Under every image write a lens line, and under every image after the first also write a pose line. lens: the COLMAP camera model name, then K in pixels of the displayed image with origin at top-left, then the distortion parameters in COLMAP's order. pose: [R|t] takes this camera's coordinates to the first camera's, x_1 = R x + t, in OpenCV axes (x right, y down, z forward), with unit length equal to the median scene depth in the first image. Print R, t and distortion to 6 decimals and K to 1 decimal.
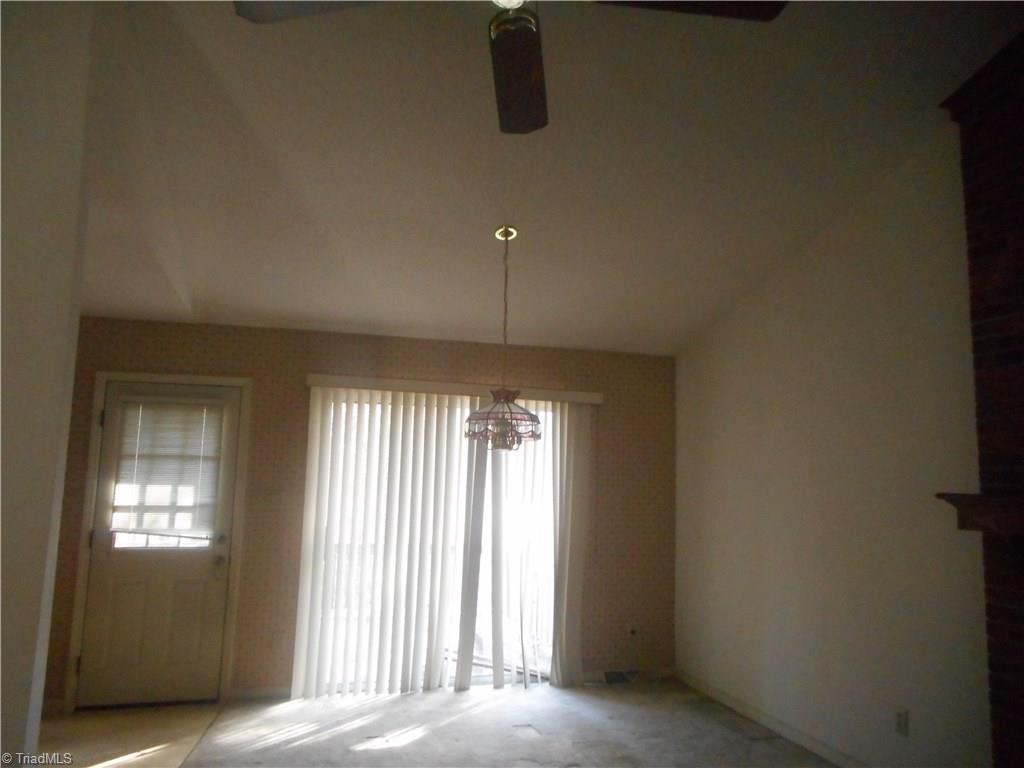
lens RADIAL K [[758.8, 0, 540.4], [0, 758.8, 381.6], [0, 0, 1]] dist [0.001460, 0.000127]
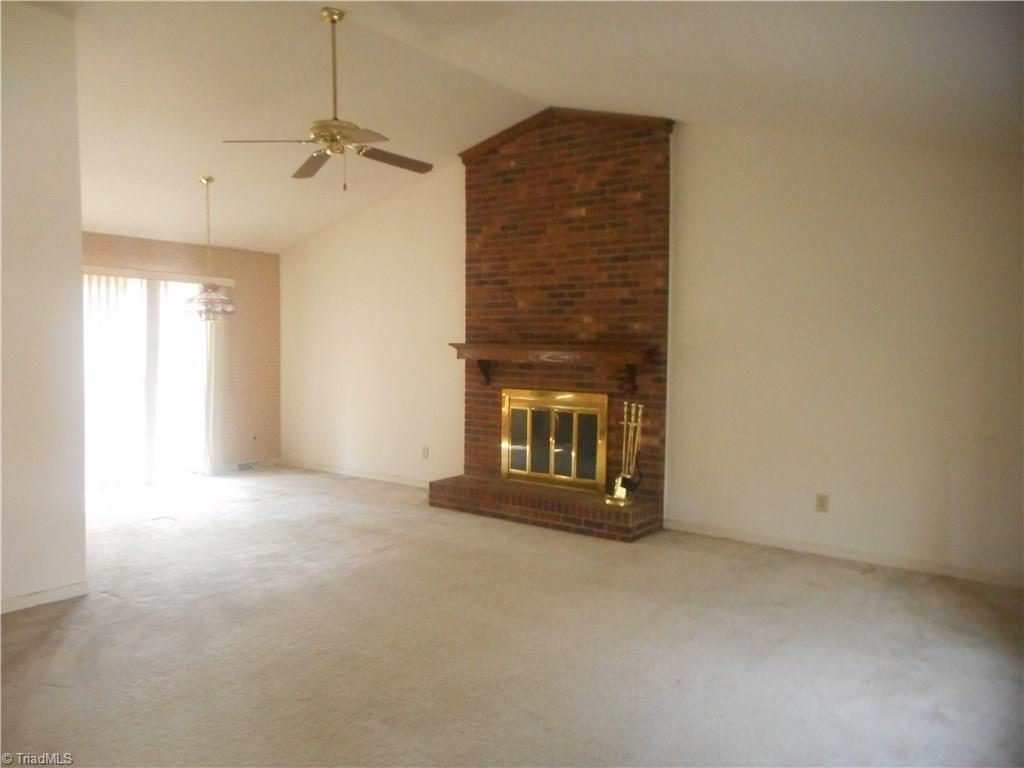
lens RADIAL K [[750.4, 0, 512.0], [0, 750.4, 384.0], [0, 0, 1]] dist [0.029064, 0.001234]
pose [[0.802023, -0.045977, 0.595521, -0.612854], [-0.066760, 0.983885, 0.165870, -0.106631], [-0.593551, -0.172788, 0.786029, -0.814105]]
